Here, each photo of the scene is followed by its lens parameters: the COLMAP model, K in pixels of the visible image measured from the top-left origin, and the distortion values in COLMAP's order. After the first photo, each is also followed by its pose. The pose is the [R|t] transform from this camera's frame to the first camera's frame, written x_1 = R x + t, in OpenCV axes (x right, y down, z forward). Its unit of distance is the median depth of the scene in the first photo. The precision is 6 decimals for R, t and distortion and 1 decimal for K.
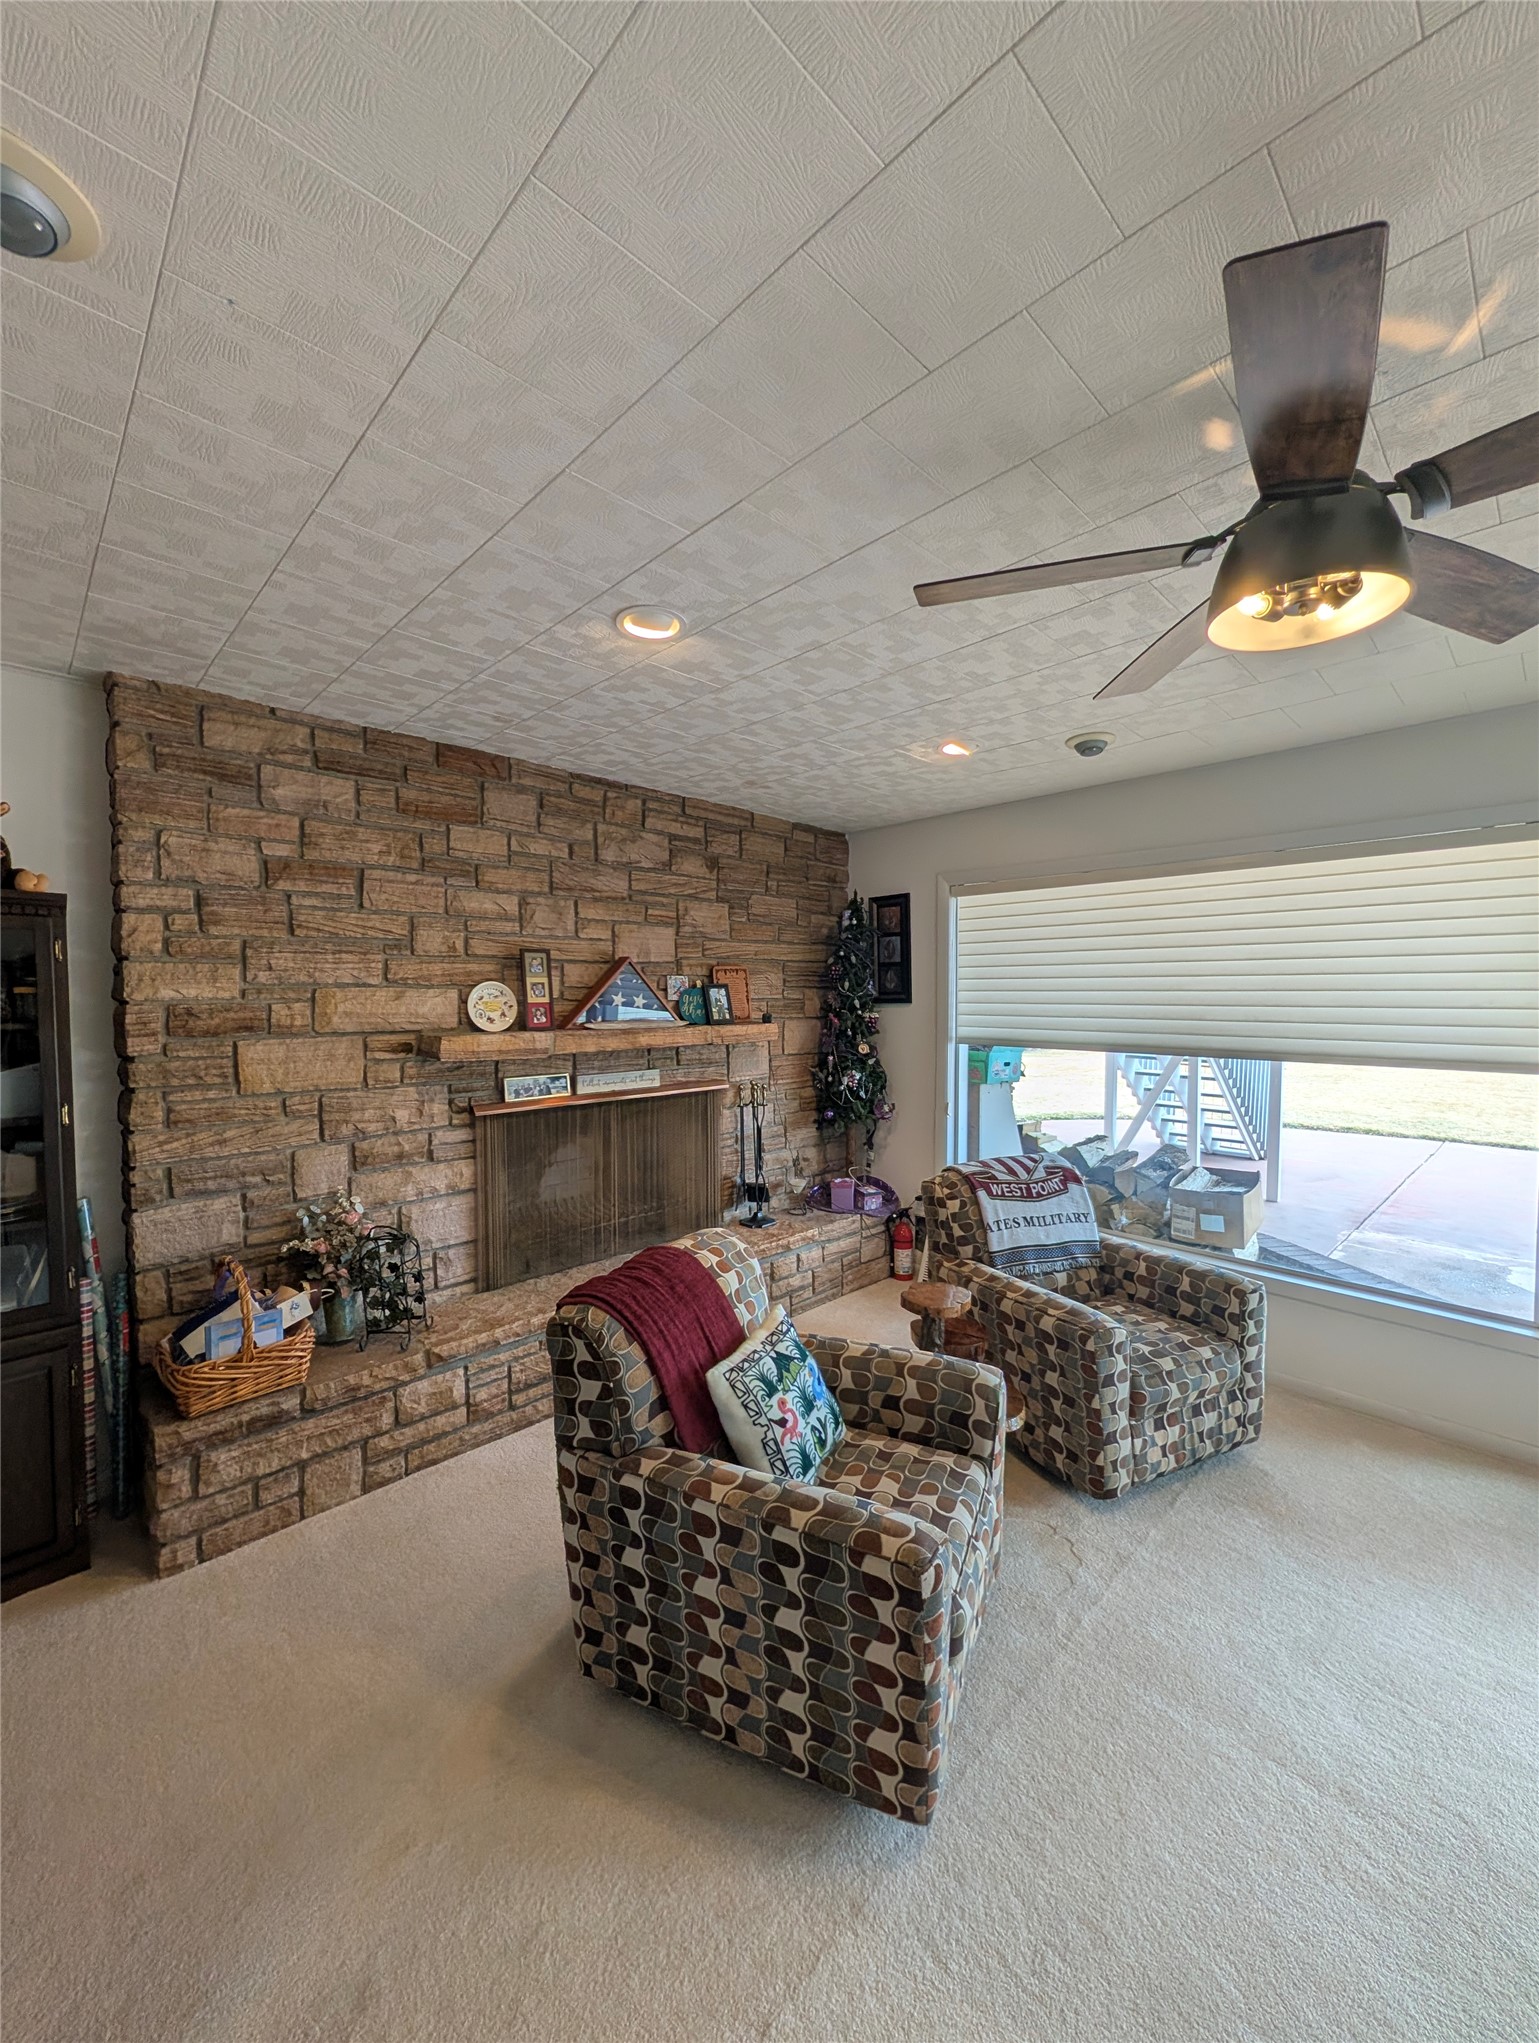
lens RADIAL K [[784.1, 0, 764.2], [0, 784.1, 1026.6], [0, 0, 1]] dist [-0.000738, -0.000099]
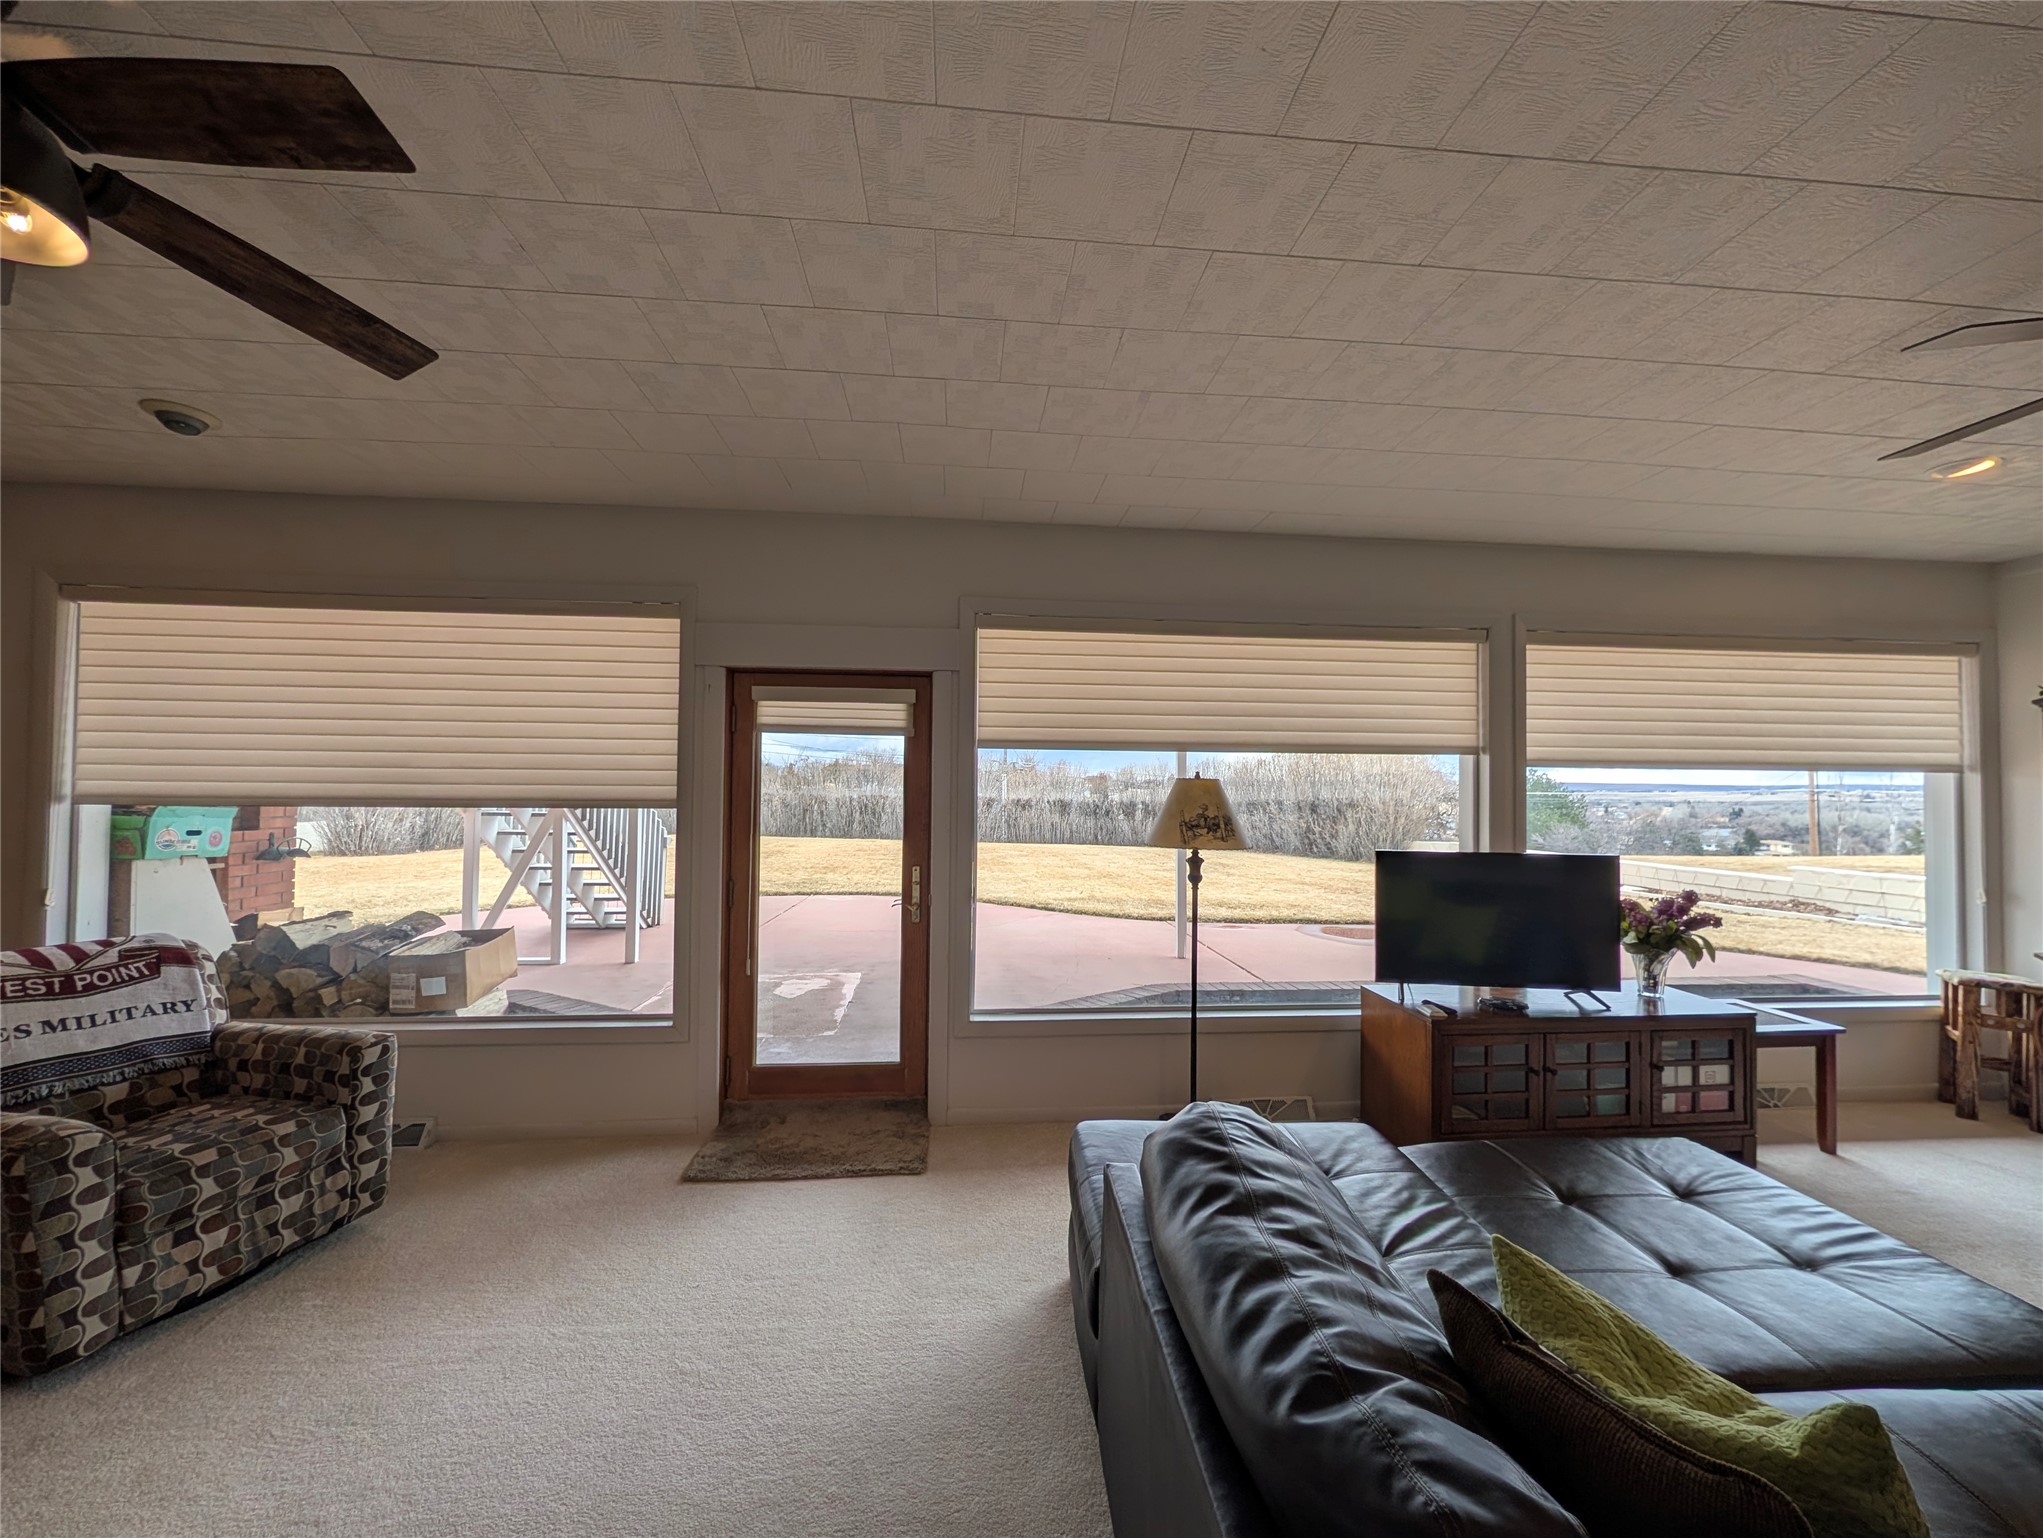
lens RADIAL K [[784.1, 0, 1028.4], [0, 784.1, 773.3], [0, 0, 1]] dist [-0.000738, -0.000099]
pose [[0.625023, 0.023945, 0.780239, 0.373772], [0.023188, 0.998519, -0.049219, 0.078935], [-0.780262, 0.048855, 0.623542, -0.203475]]
